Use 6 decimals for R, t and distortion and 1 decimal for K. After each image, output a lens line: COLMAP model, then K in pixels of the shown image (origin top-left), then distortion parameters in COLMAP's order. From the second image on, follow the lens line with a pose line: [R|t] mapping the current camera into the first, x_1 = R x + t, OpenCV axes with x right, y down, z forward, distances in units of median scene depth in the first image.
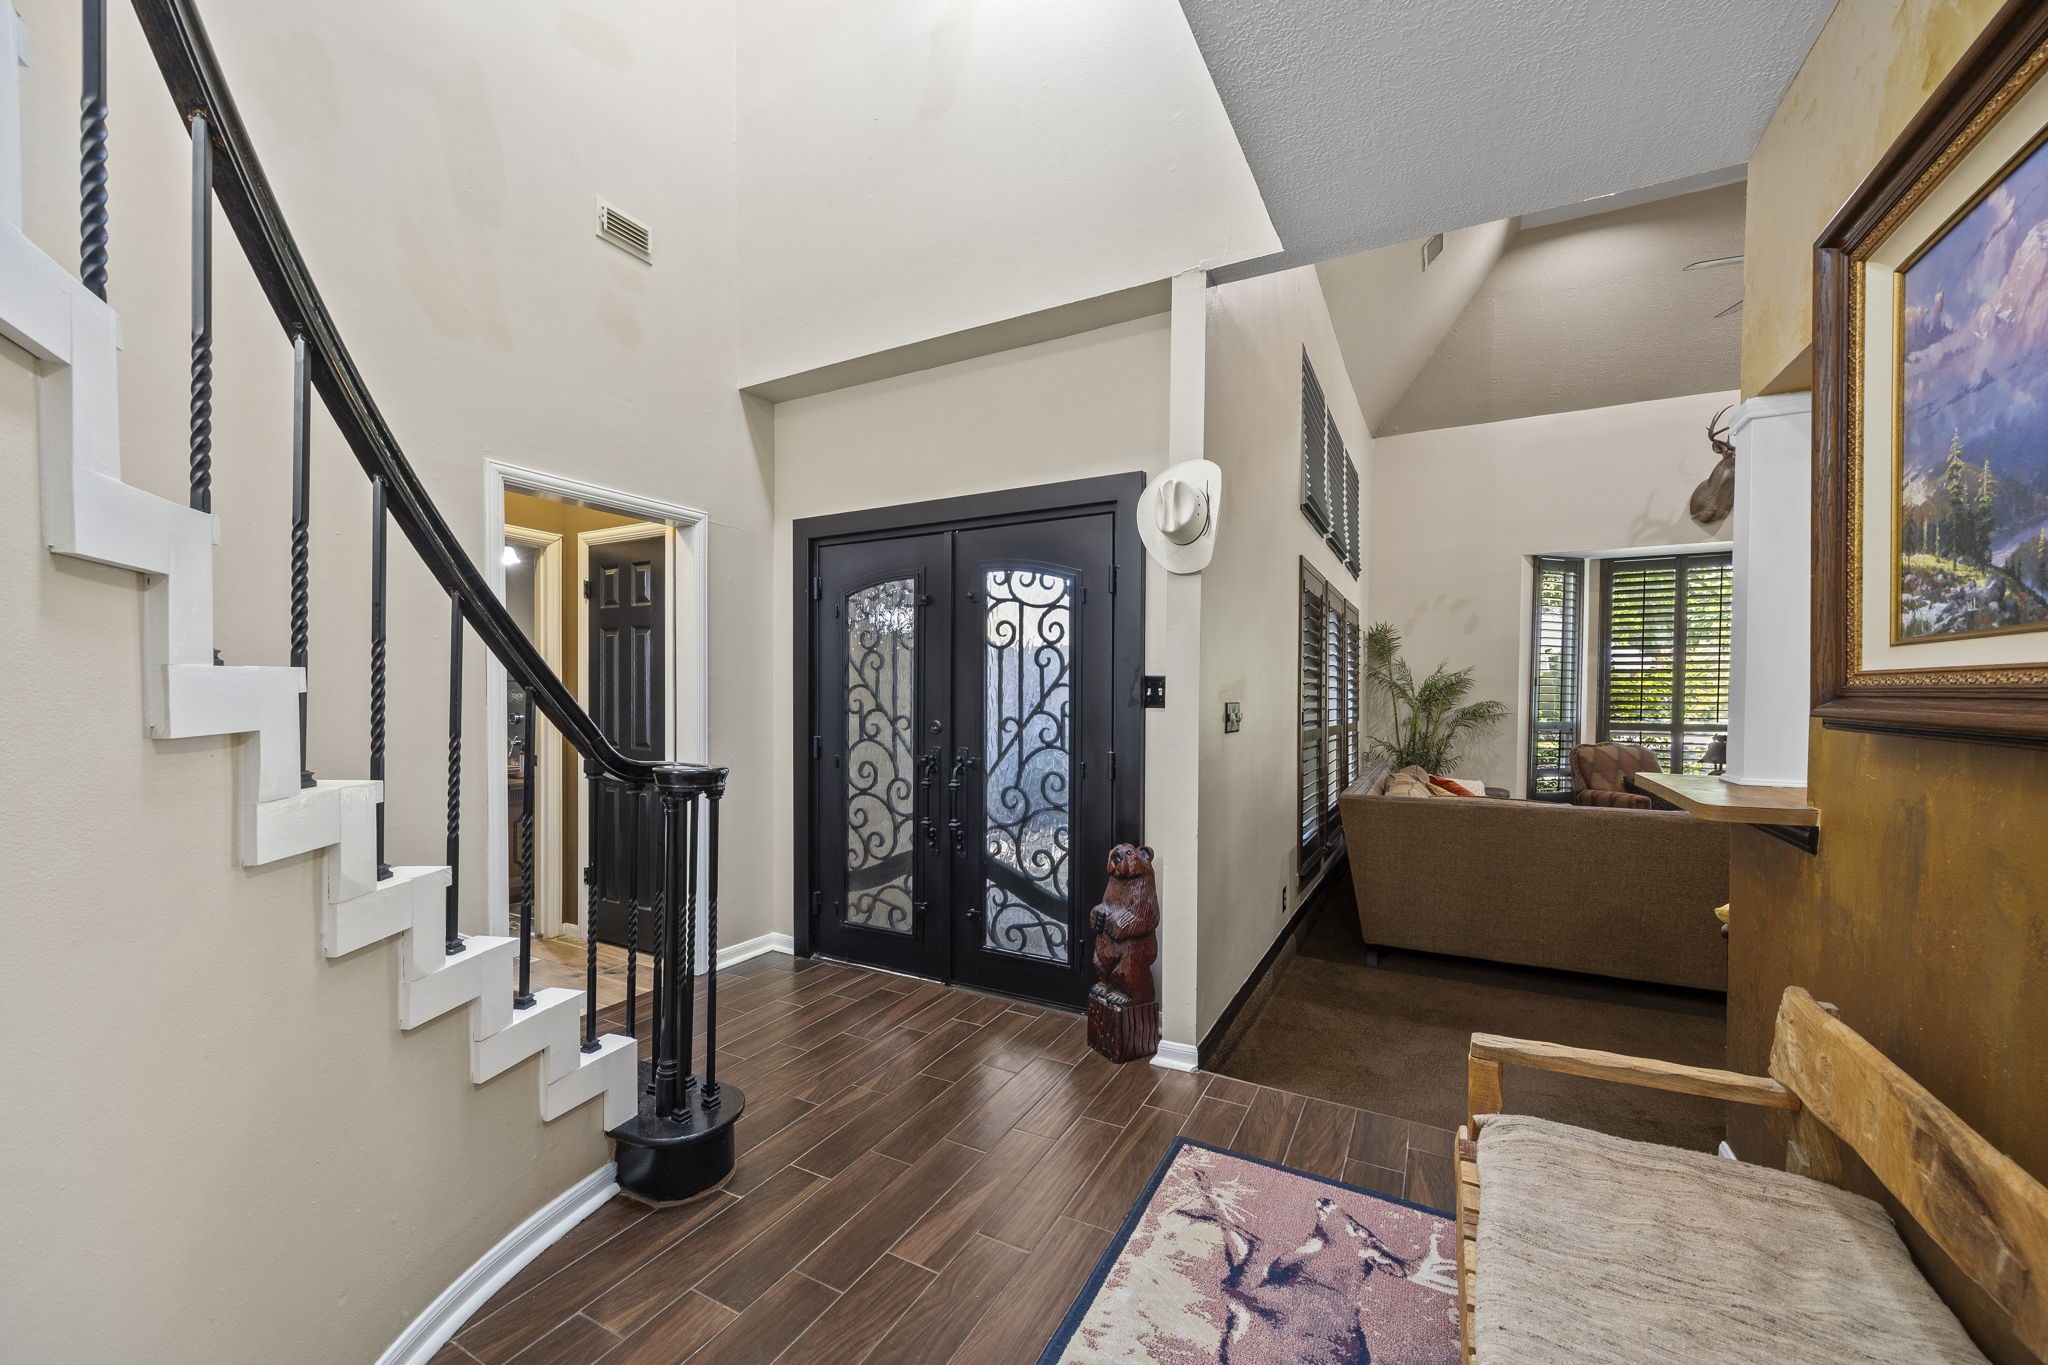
lens RADIAL K [[826.5, 0, 1025.1], [0, 826.5, 697.5], [0, 0, 1]] dist [0.032657, -0.000209]
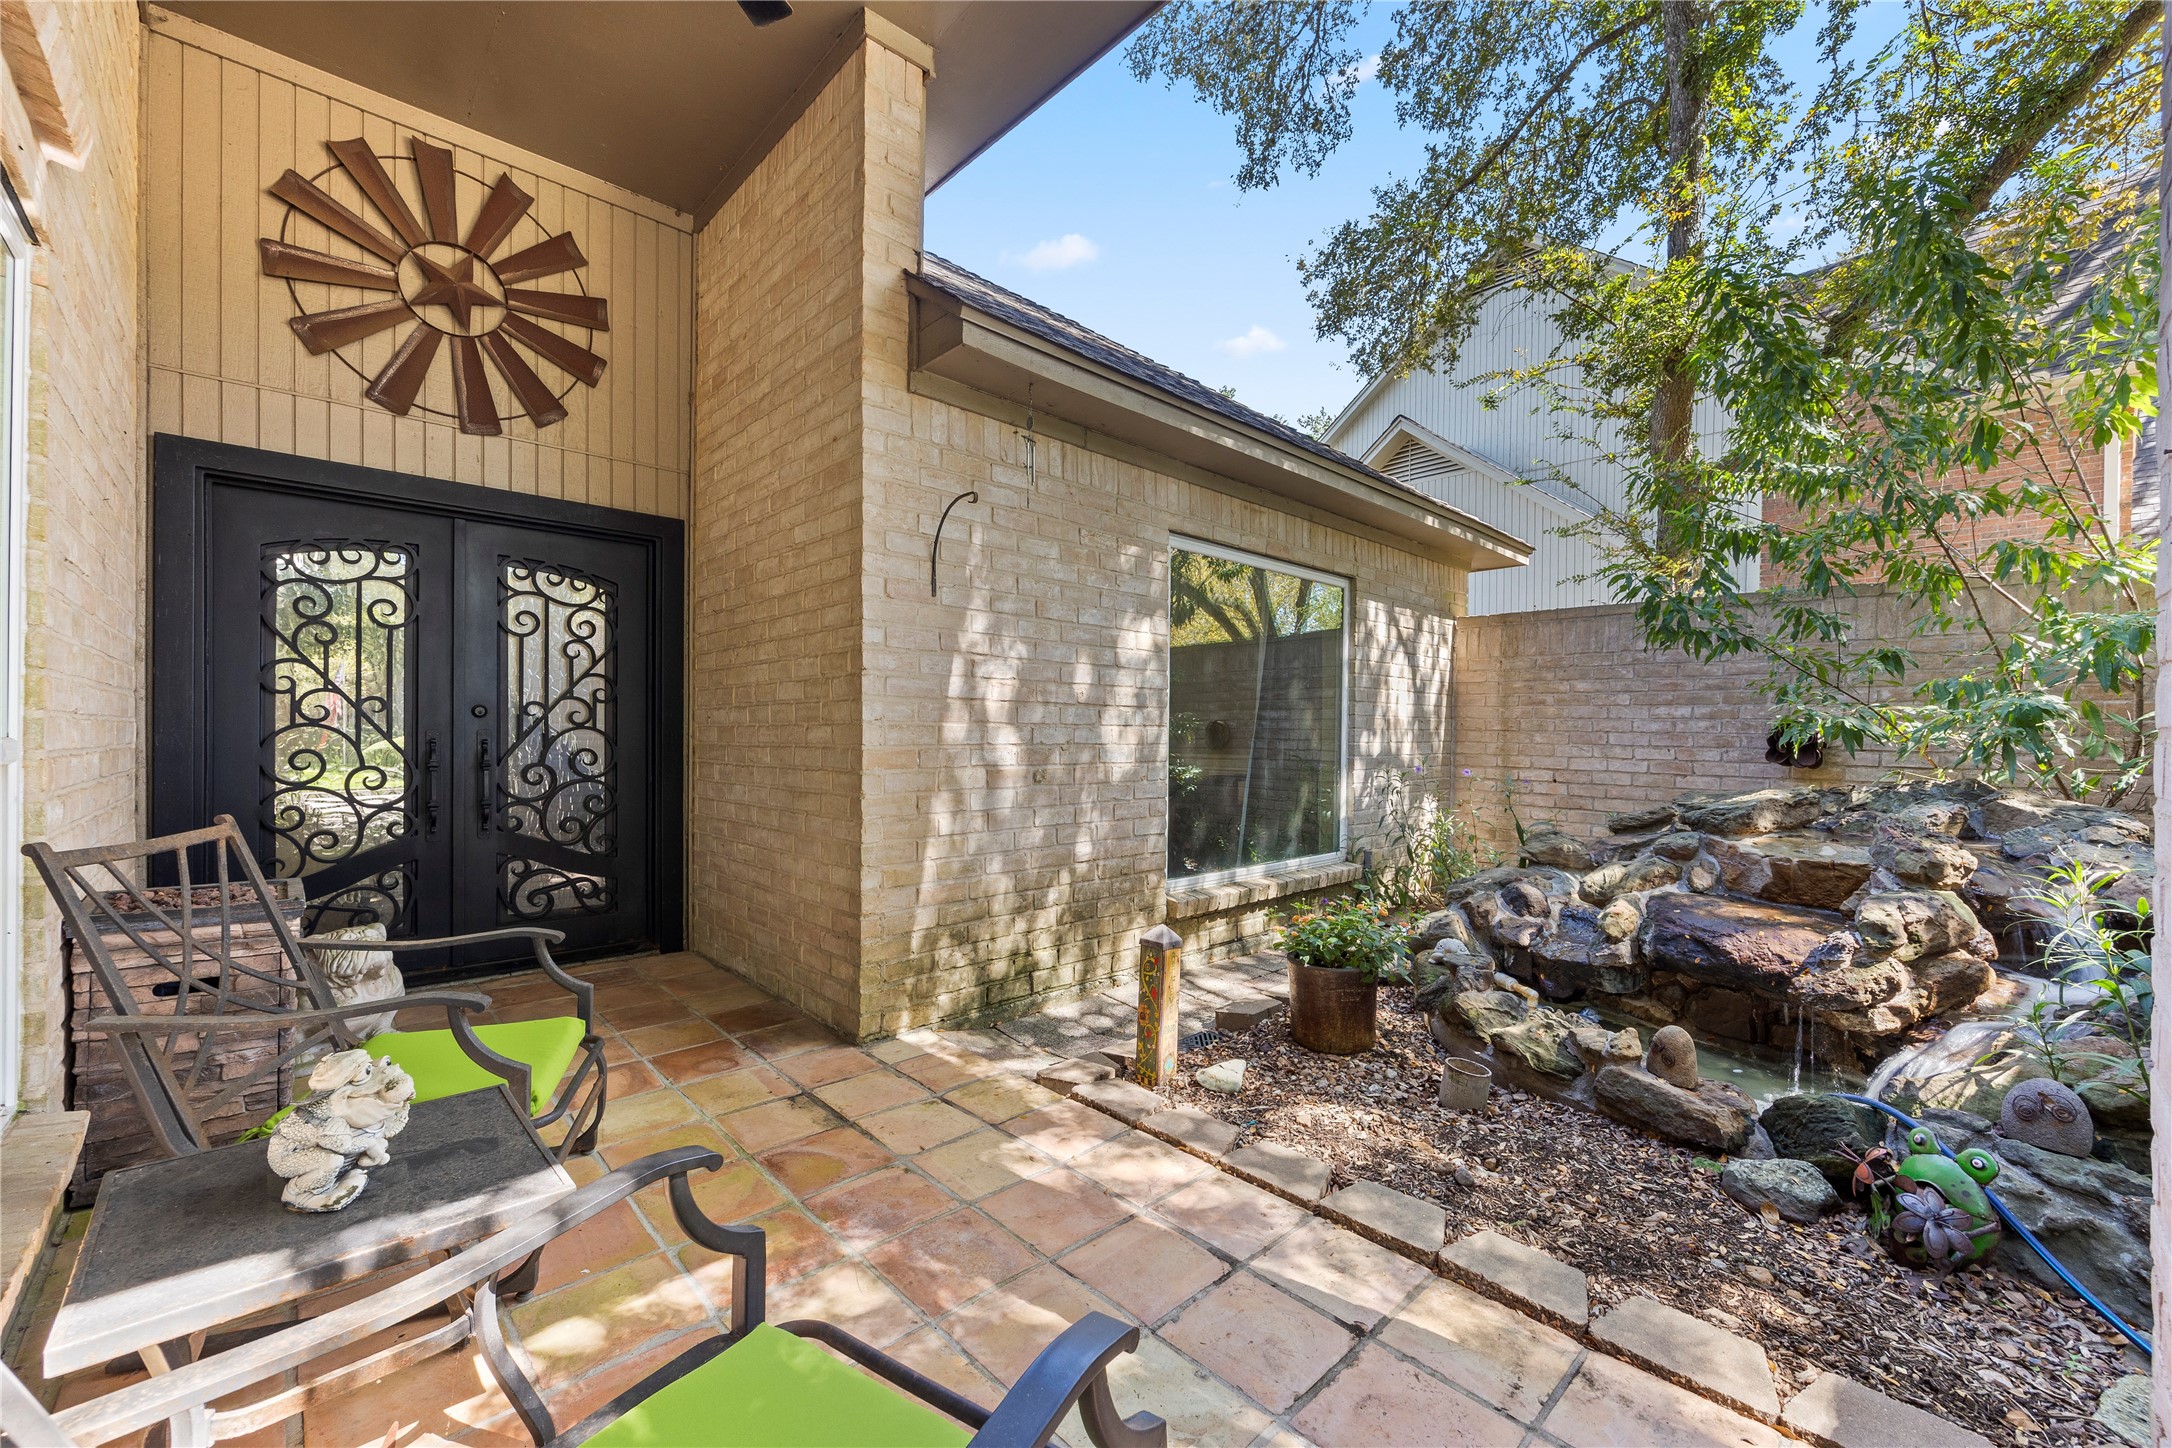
lens RADIAL K [[865.4, 0, 1088.8], [0, 865.4, 729.0], [0, 0, 1]] dist [0.006791, -0.000312]
pose [[0.310395, 0.013376, 0.950514, -0.883648], [0.008850, 0.999817, -0.016960, 0.086501], [-0.950567, 0.013676, 0.310220, -0.055090]]
